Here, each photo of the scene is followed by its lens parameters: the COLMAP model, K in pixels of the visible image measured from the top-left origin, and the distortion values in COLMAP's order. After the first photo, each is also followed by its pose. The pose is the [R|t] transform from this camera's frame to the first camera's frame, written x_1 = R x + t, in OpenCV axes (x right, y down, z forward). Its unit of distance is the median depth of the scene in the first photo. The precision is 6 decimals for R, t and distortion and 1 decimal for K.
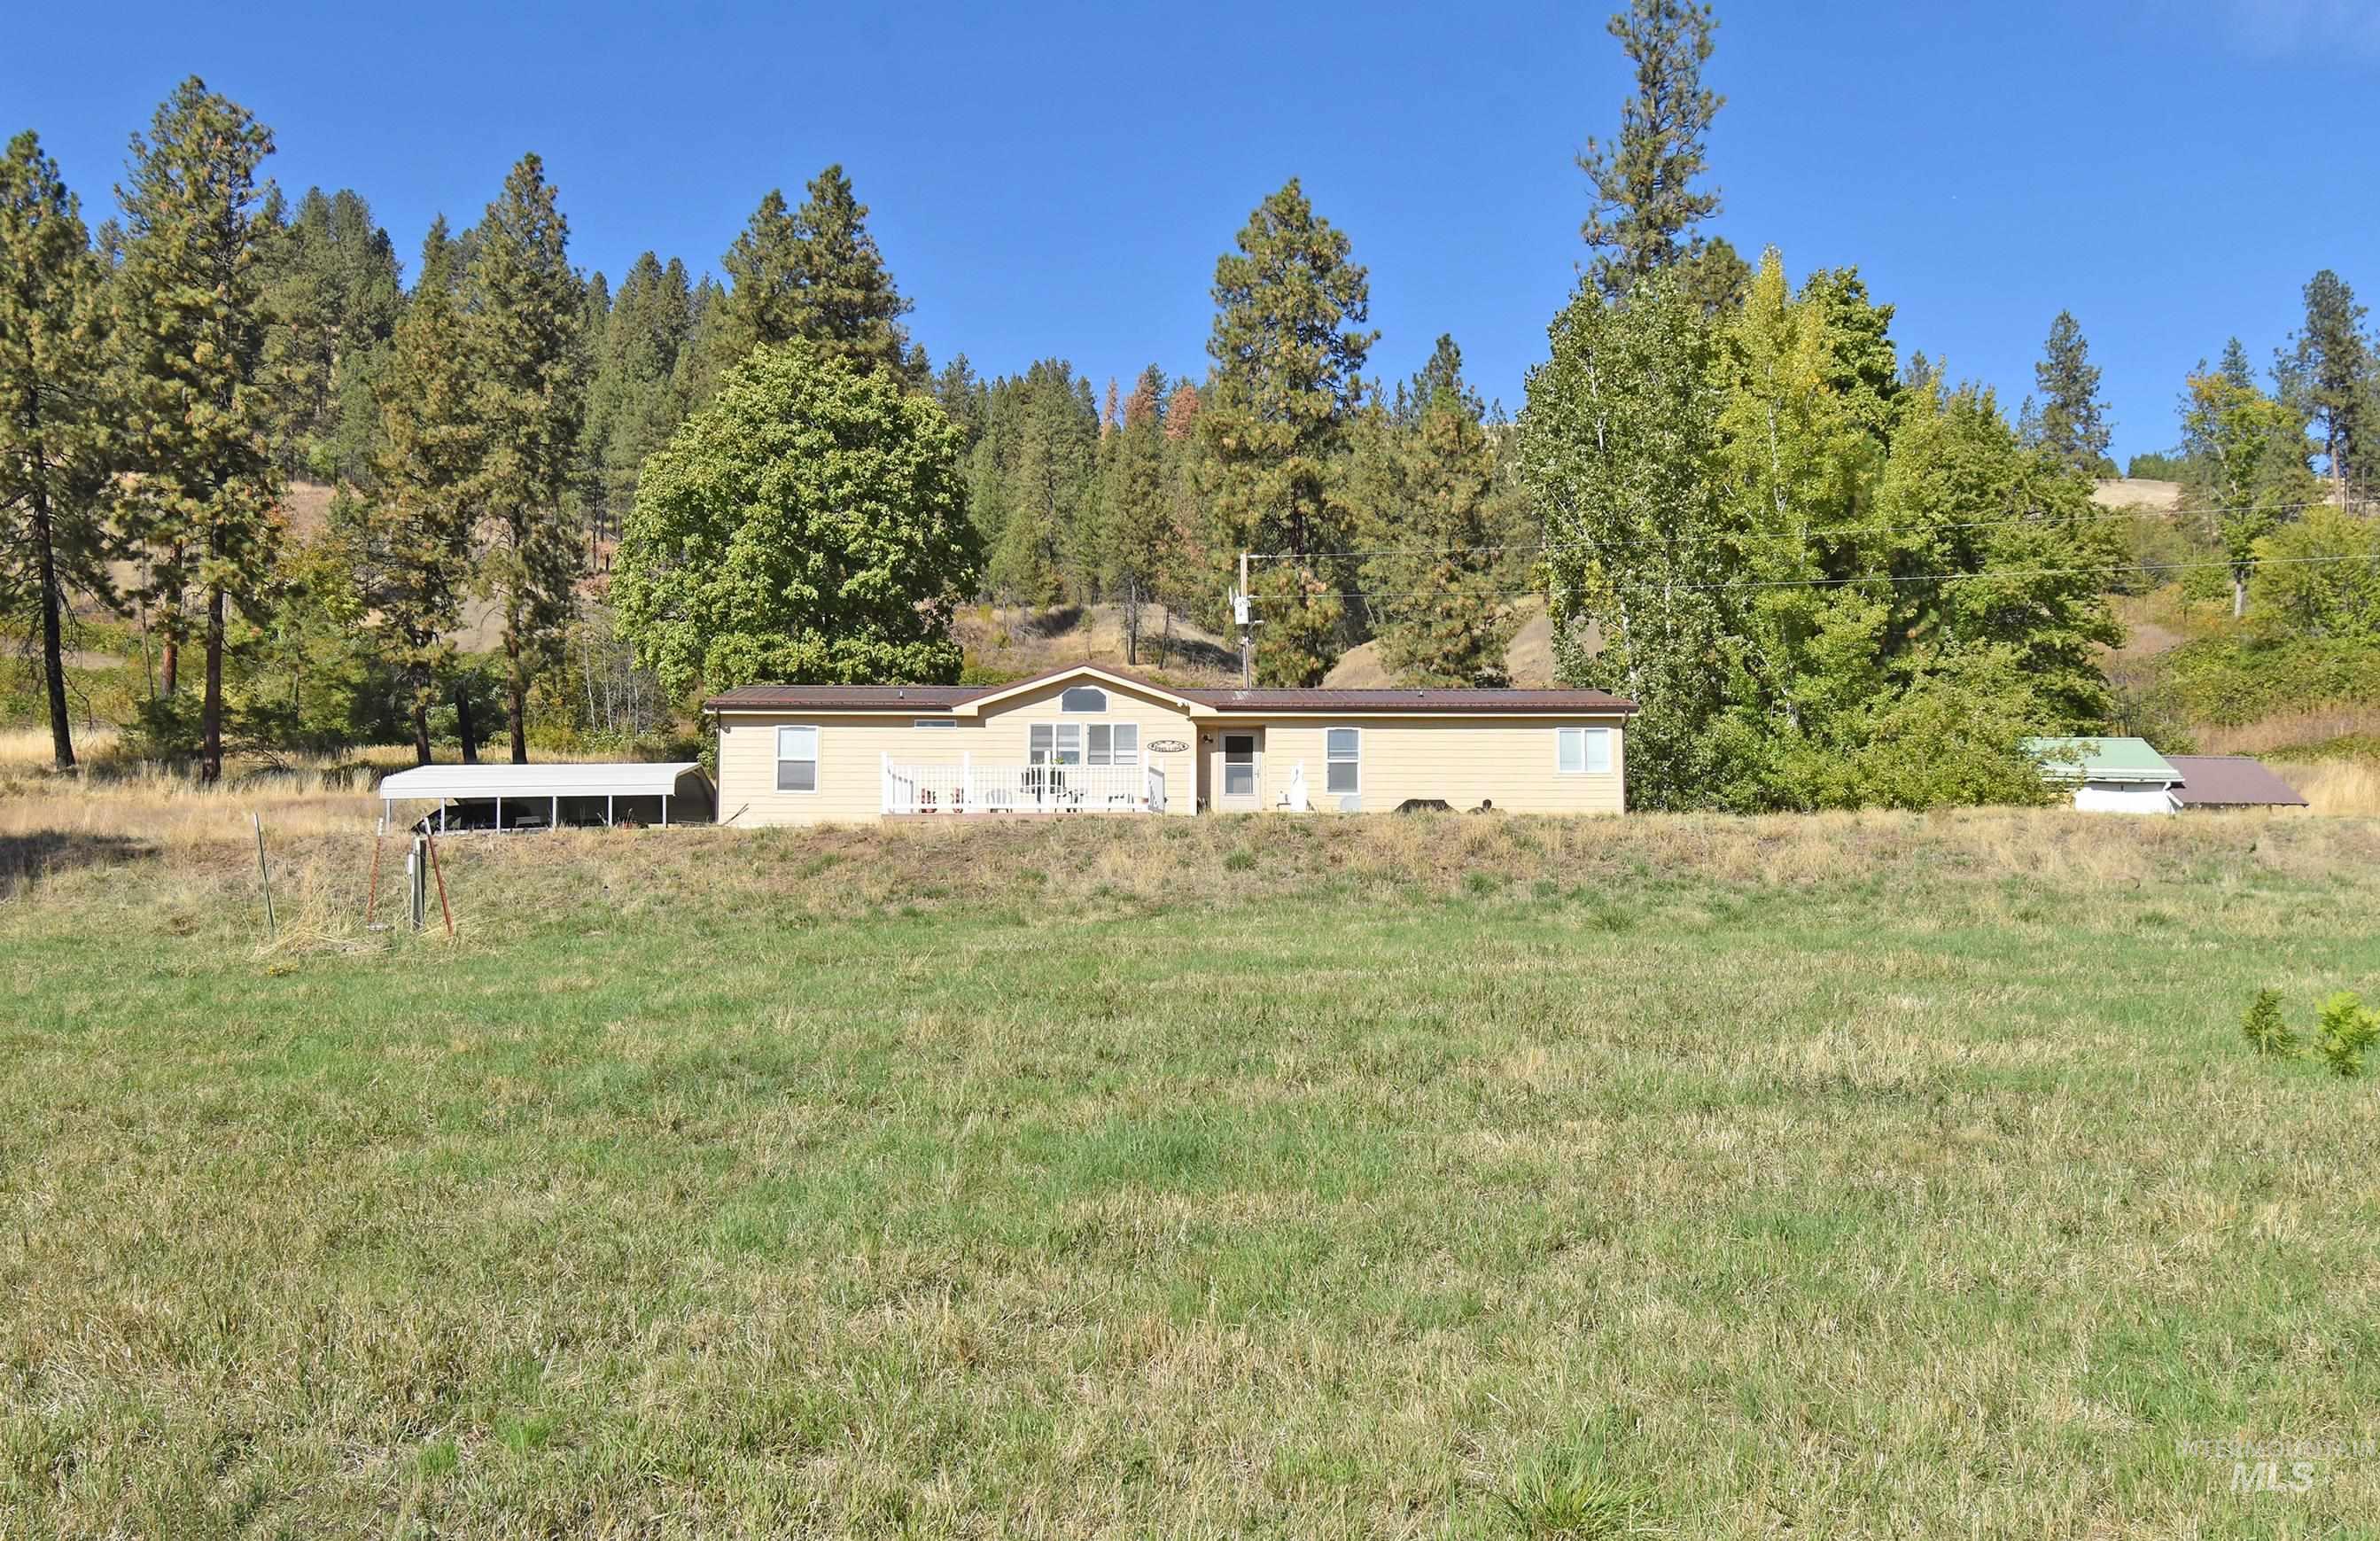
lens RADIAL K [[2178.6, 0, 1106.4], [0, 2178.6, 823.4], [0, 0, 1]] dist [0.037671, -0.098109]
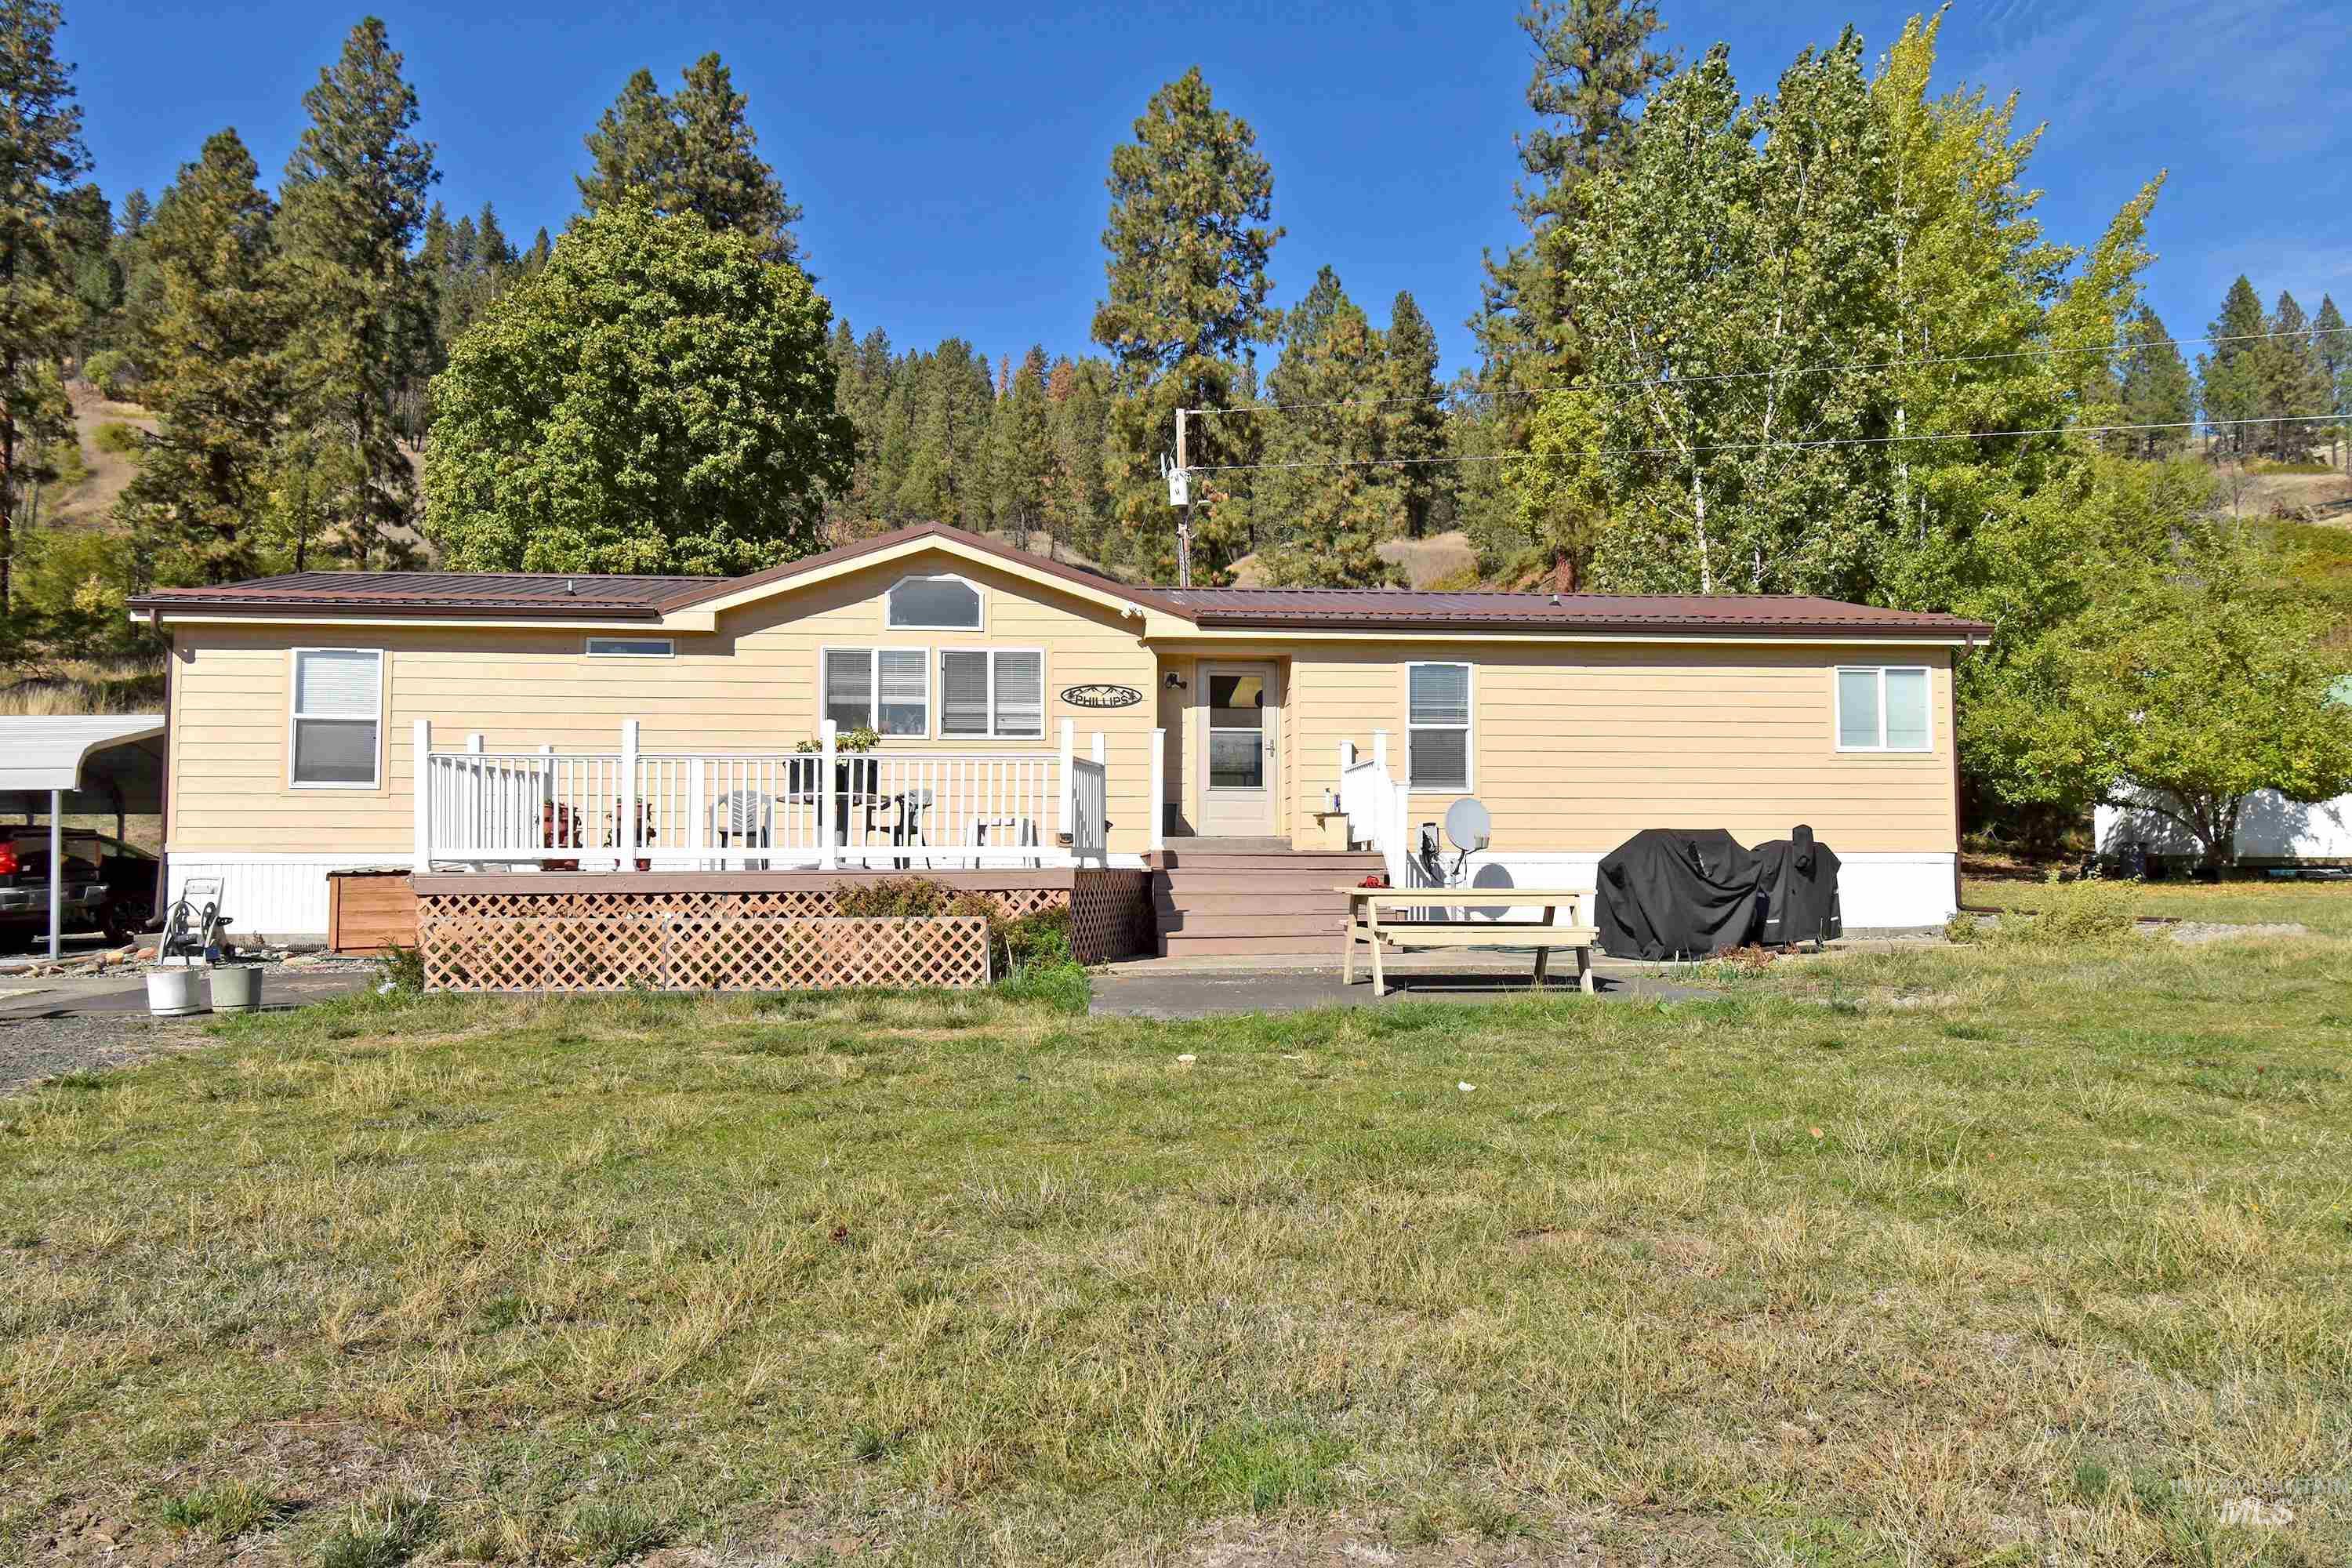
lens RADIAL K [[1575.4, 0, 1176.0], [0, 1575.4, 784.0], [0, 0, 1]] dist [-0.028705, -0.001996]
pose [[0.993801, 0.001146, 0.111168, 0.003831], [-0.006602, 0.998790, 0.048725, -0.026131], [-0.110977, -0.049157, 0.992606, 0.502997]]
